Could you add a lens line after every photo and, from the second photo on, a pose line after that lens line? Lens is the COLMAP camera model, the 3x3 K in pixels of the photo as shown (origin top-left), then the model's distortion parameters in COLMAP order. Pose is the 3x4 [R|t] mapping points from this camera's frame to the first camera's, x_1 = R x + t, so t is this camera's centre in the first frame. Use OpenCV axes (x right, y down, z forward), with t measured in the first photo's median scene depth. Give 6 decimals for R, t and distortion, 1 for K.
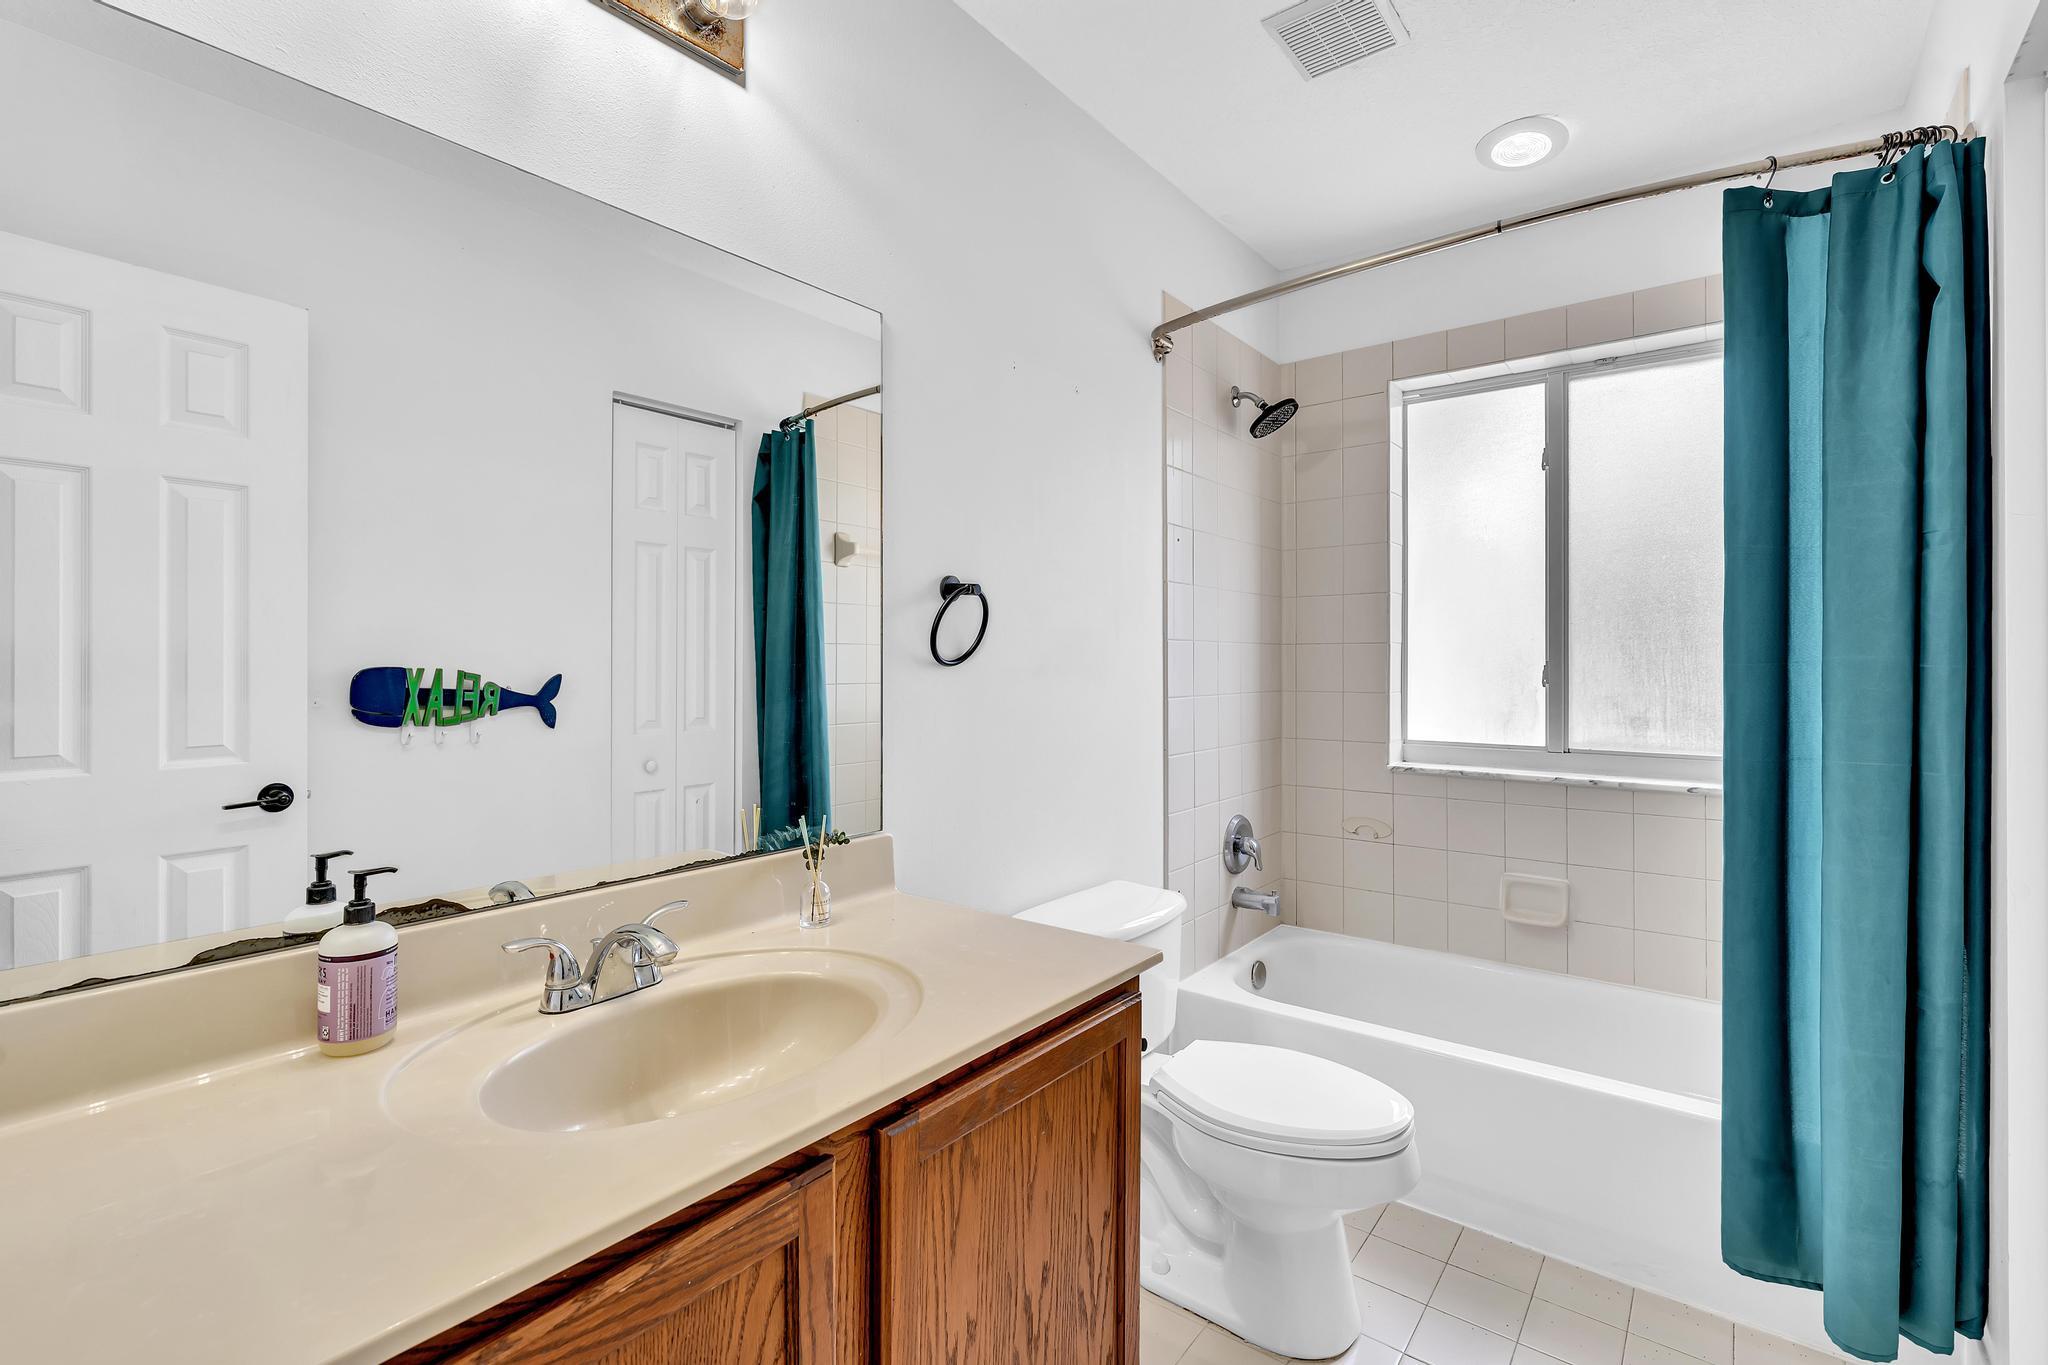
lens RADIAL K [[912.5, 0, 1023.4], [0, 912.5, 672.5], [0, 0, 1]] dist [-0.006327, 0.001776]
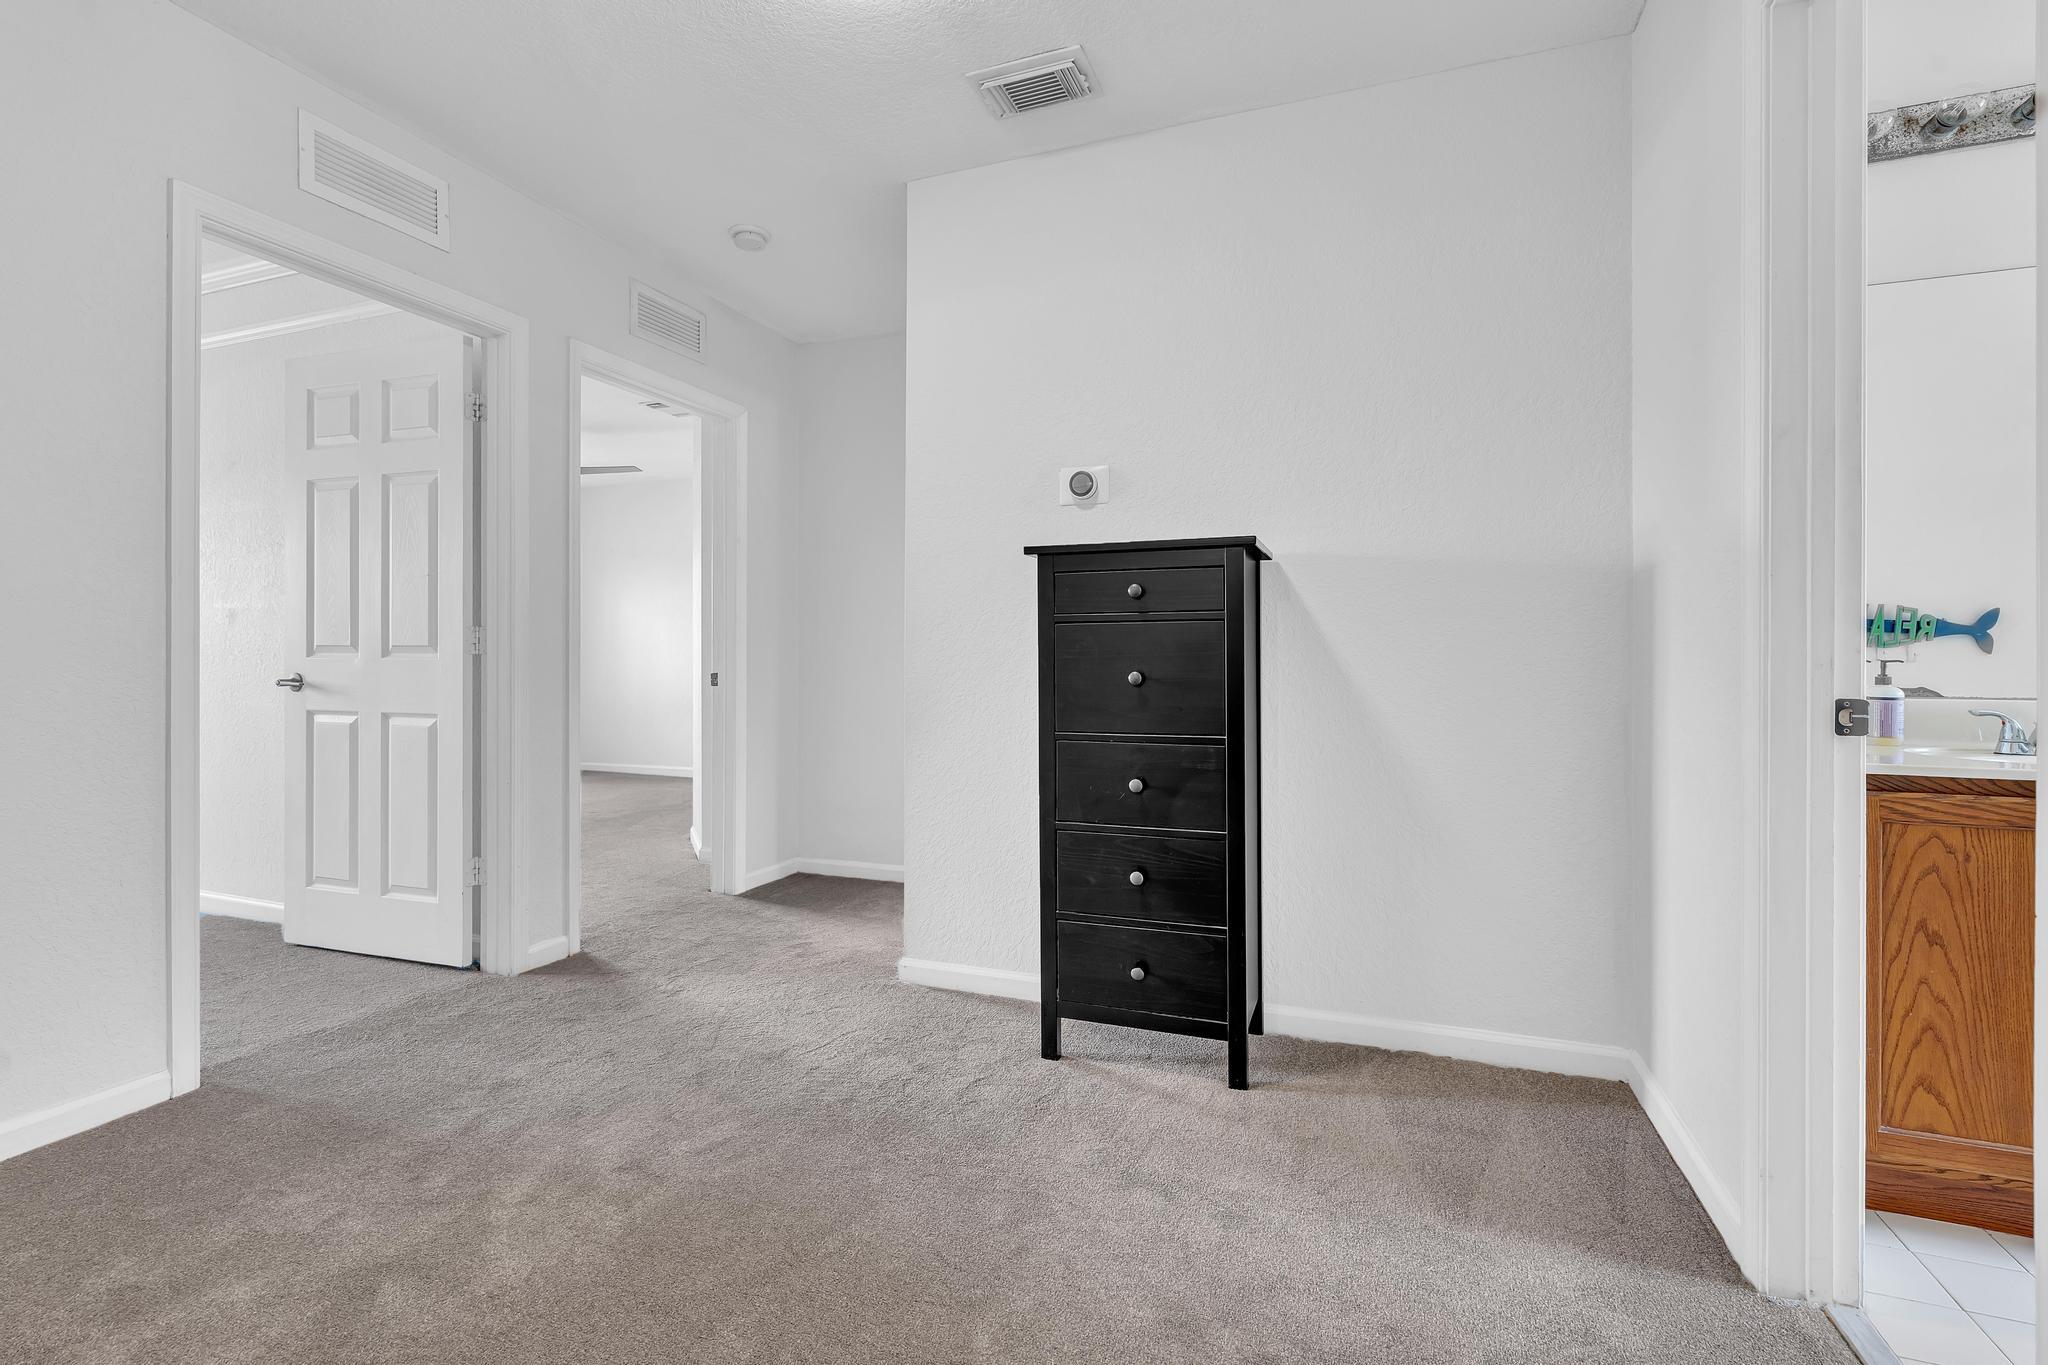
lens RADIAL K [[912.5, 0, 1023.4], [0, 912.5, 672.5], [0, 0, 1]] dist [-0.006327, 0.001776]
pose [[0.288351, -0.000822, -0.957524, 0.272068], [-0.009593, 0.999947, -0.003747, 0.110838], [0.957477, 0.010265, 0.288328, -0.585841]]
